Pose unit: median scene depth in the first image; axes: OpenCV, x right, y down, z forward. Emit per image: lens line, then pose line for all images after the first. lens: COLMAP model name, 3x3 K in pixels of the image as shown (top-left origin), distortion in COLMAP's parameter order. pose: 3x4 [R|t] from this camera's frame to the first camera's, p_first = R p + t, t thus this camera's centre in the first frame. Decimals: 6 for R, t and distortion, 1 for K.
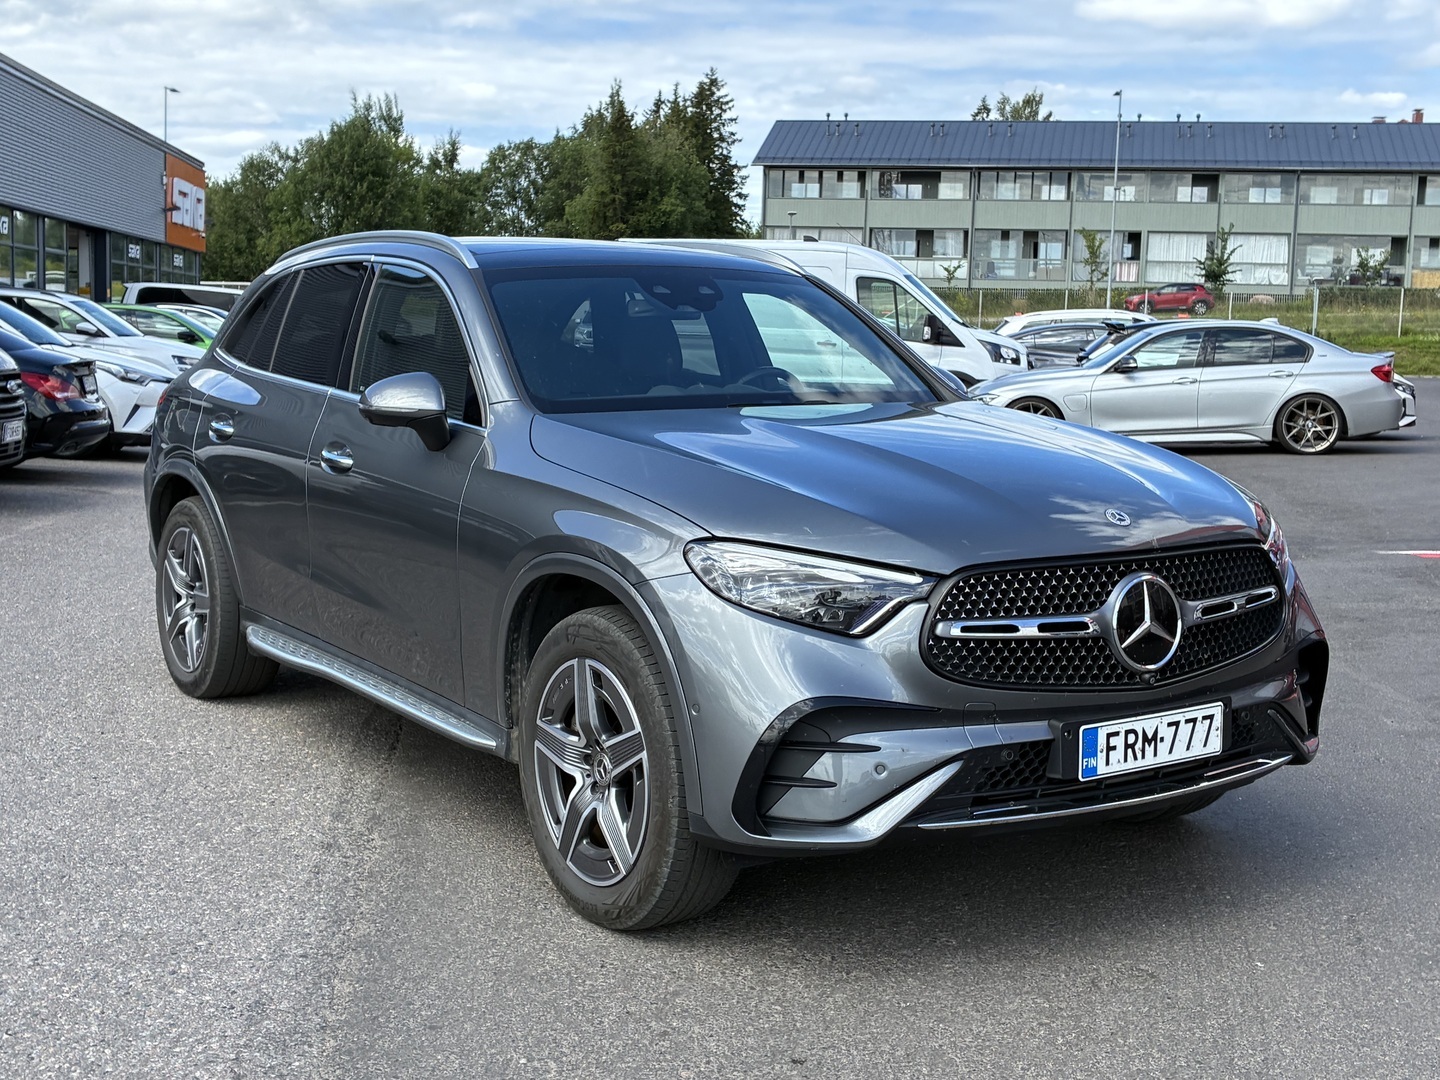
lens RADIAL K [[1807.0, 0, 720.0], [0, 1807.0, 540.0], [0, 0, 1]] dist [0.194288, -0.748135]
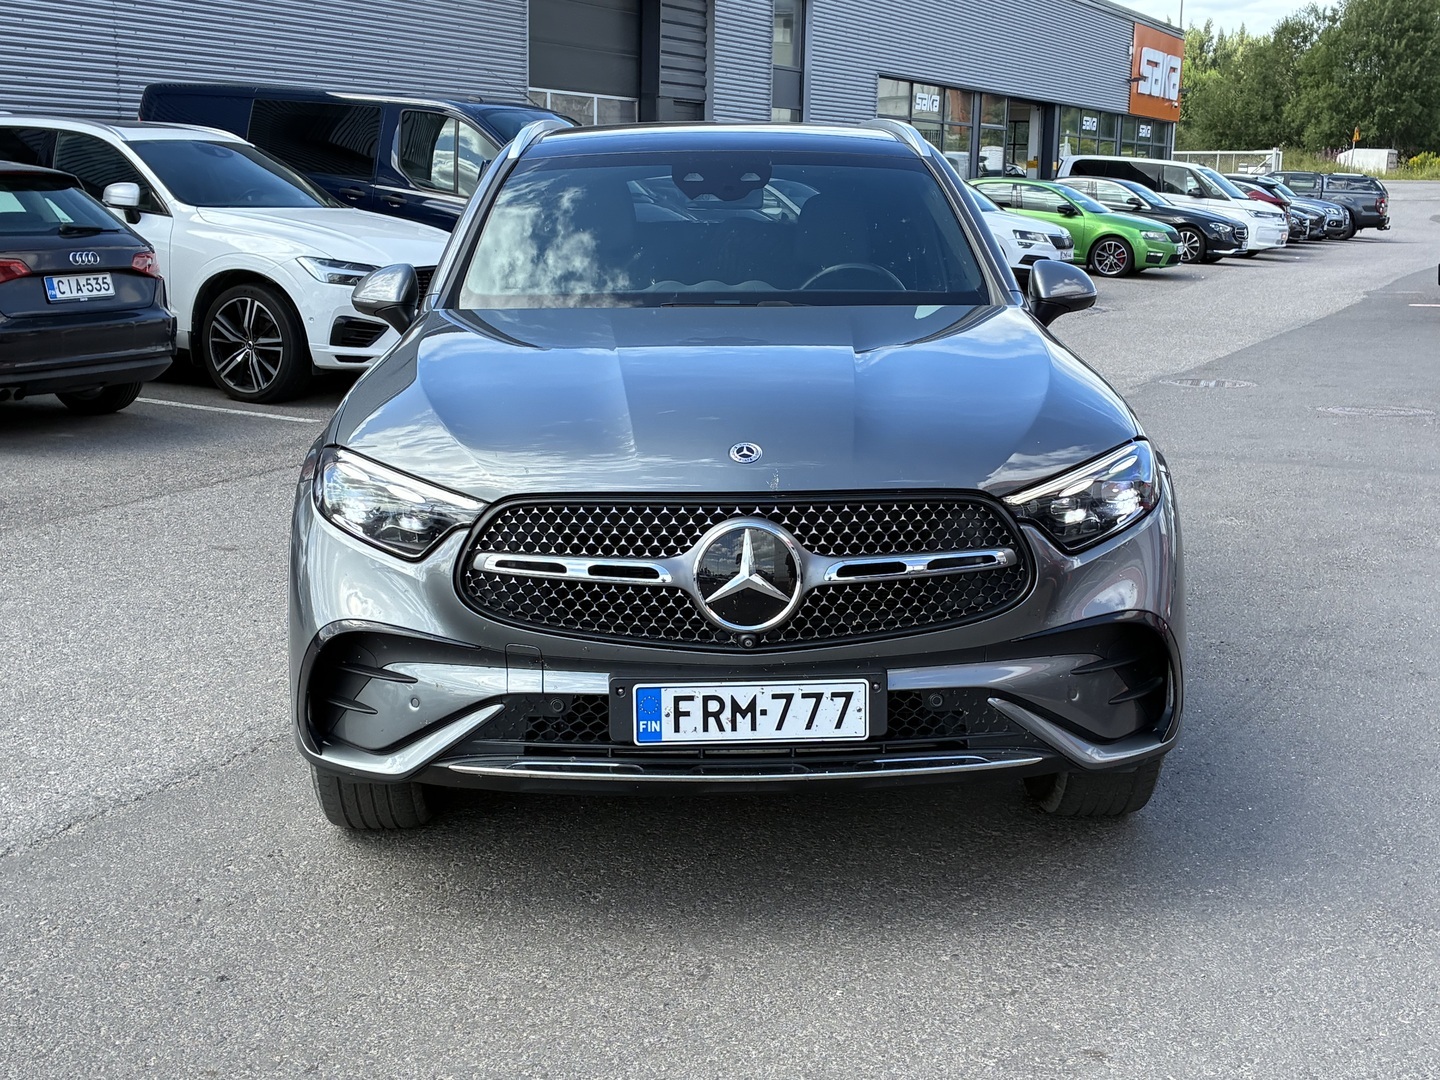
lens RADIAL K [[1839.6, 0, 797.0], [0, 1839.6, 537.9], [0, 0, 1]] dist [0.044480, -0.053191]
pose [[0.860808, 0.090466, -0.500825, 0.688740], [-0.056461, 0.994975, 0.082682, -0.046401], [0.505788, -0.042896, 0.861590, 0.259826]]
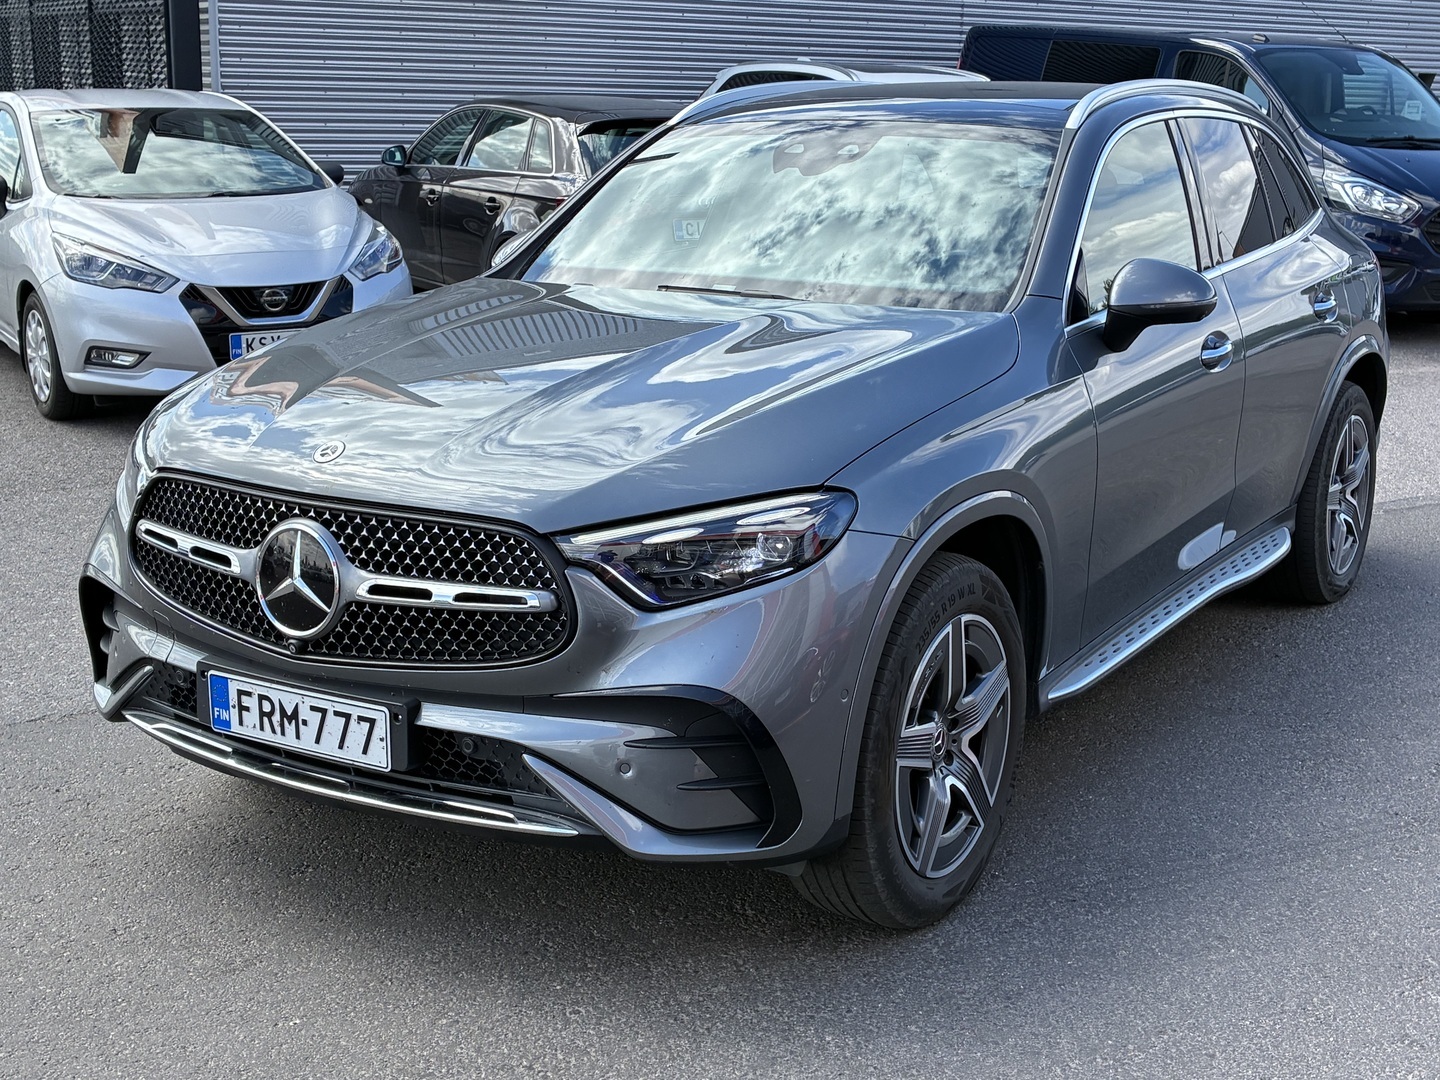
lens RADIAL K [[1807.0, 0, 720.0], [0, 1807.0, 540.0], [0, 0, 1]] dist [0.194288, -0.748135]
pose [[0.402677, 0.206467, -0.891753, 1.046767], [-0.110380, 0.978072, 0.176610, -0.140273], [0.908663, 0.027315, 0.416637, 0.826891]]
